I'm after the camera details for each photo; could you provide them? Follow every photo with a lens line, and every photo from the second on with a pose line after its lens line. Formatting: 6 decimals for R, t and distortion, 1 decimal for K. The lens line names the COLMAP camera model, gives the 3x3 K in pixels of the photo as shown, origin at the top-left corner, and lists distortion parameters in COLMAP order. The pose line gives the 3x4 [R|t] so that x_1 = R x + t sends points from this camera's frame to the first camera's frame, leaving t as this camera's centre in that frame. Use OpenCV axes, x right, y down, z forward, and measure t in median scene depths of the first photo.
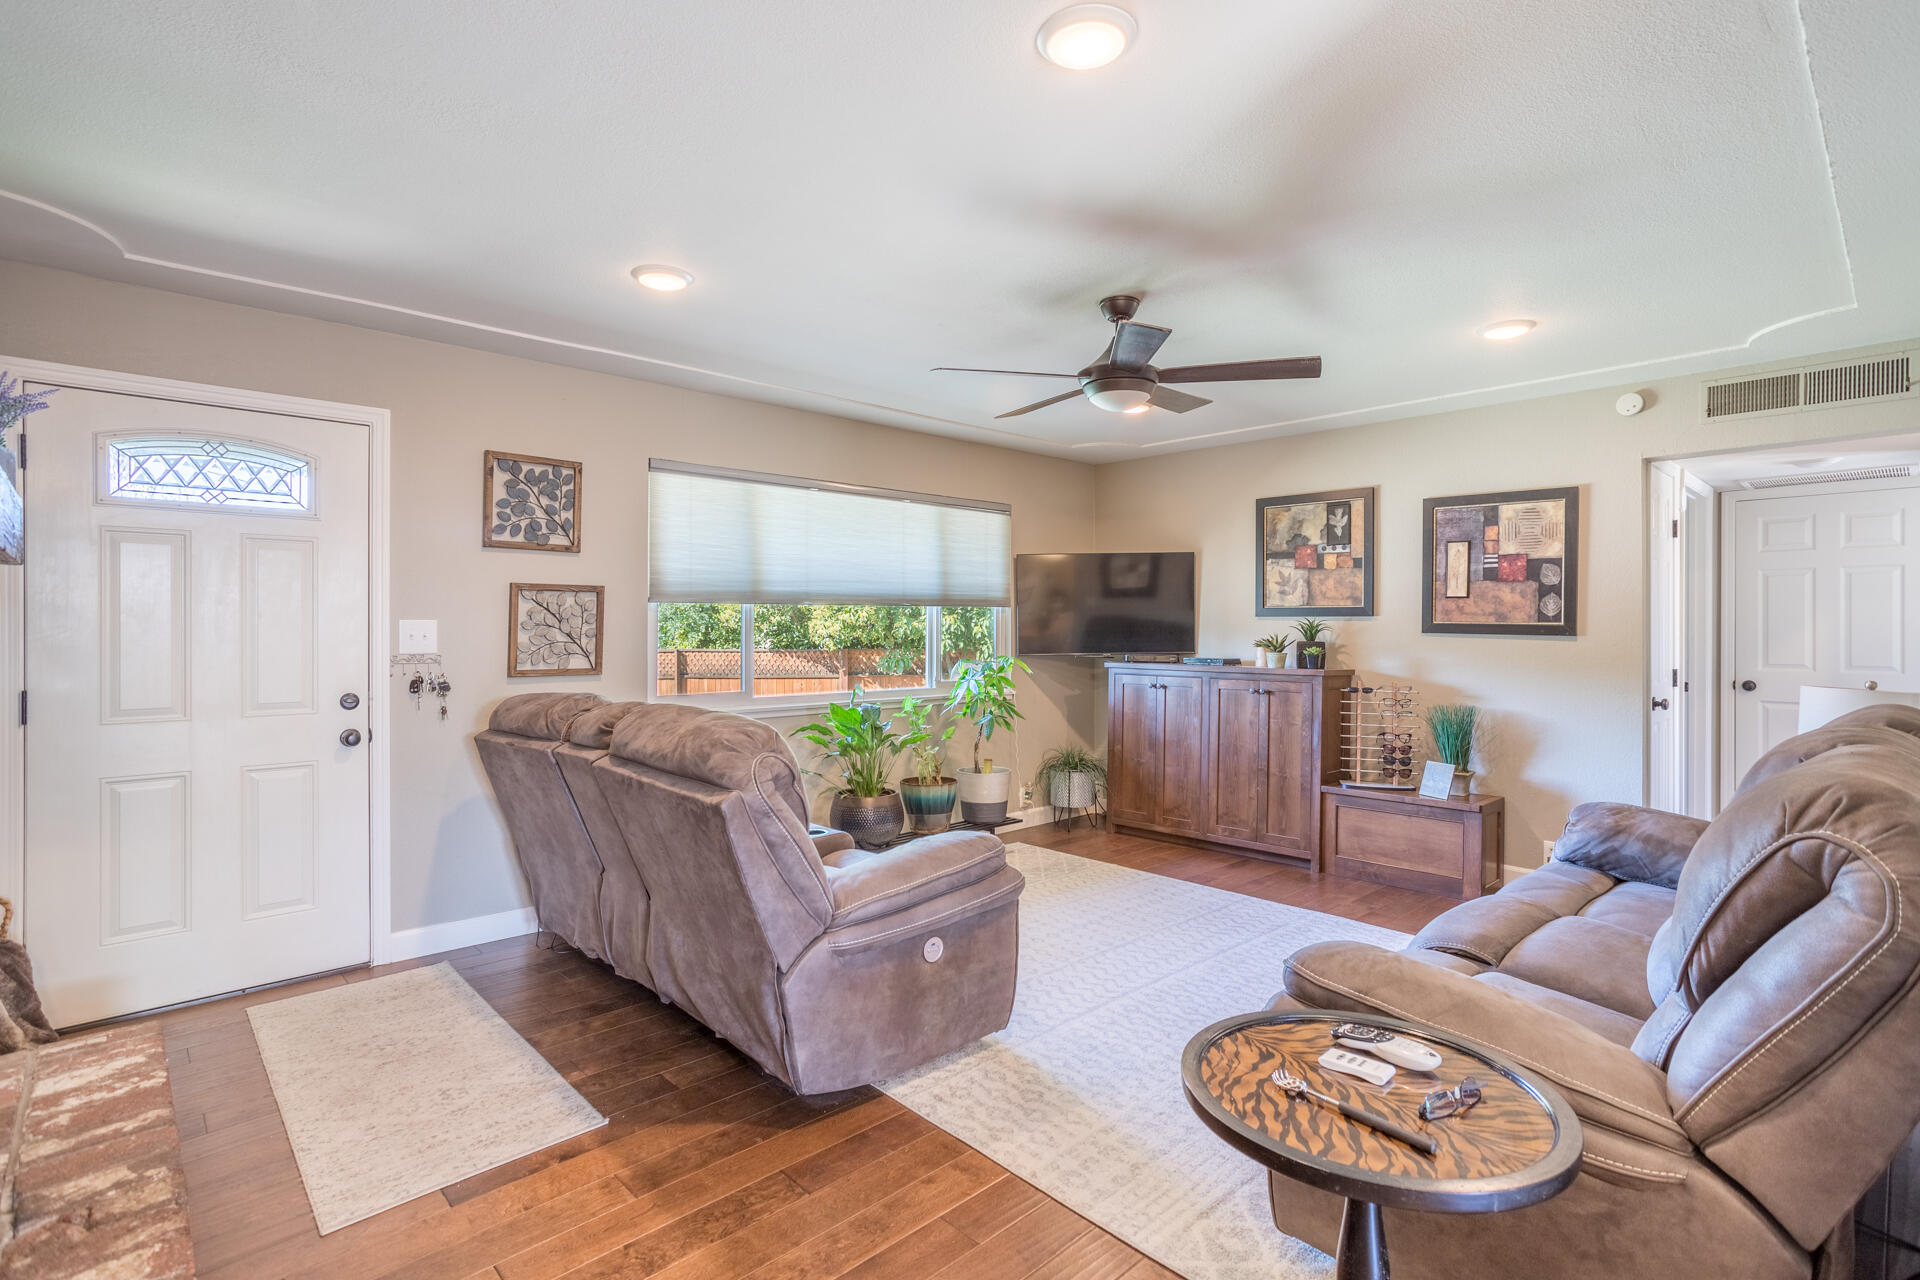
lens RADIAL K [[928.7, 0, 956.0], [0, 928.7, 628.6], [0, 0, 1]] dist [-0.054436, 0.032193]
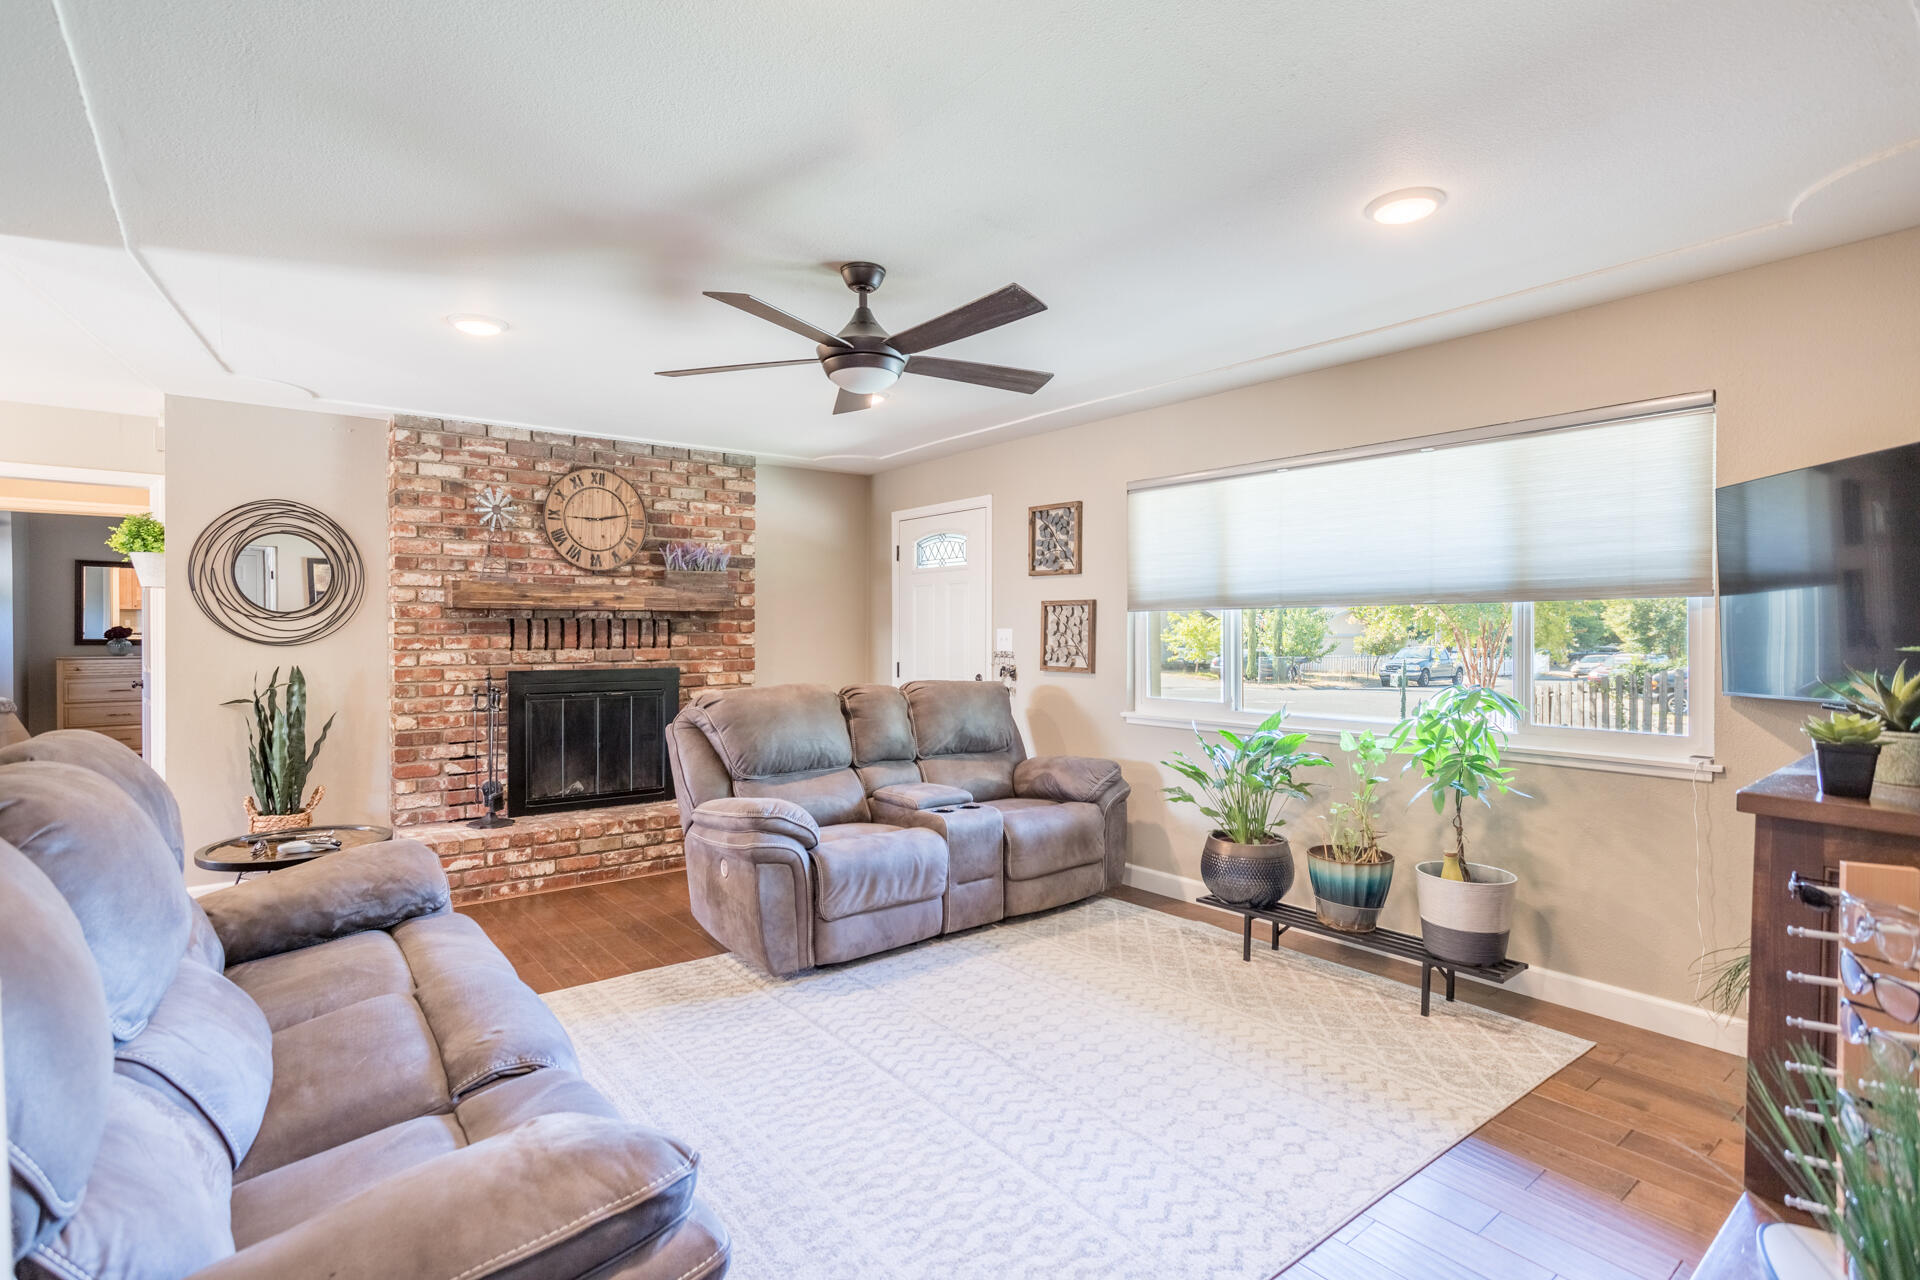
lens RADIAL K [[928.7, 0, 956.0], [0, 928.7, 628.6], [0, 0, 1]] dist [-0.054436, 0.032193]
pose [[-0.086215, -0.003997, -0.996269, 0.894689], [-0.004618, 0.999983, -0.003612, -0.003578], [0.996266, 0.004289, -0.086232, 0.989184]]
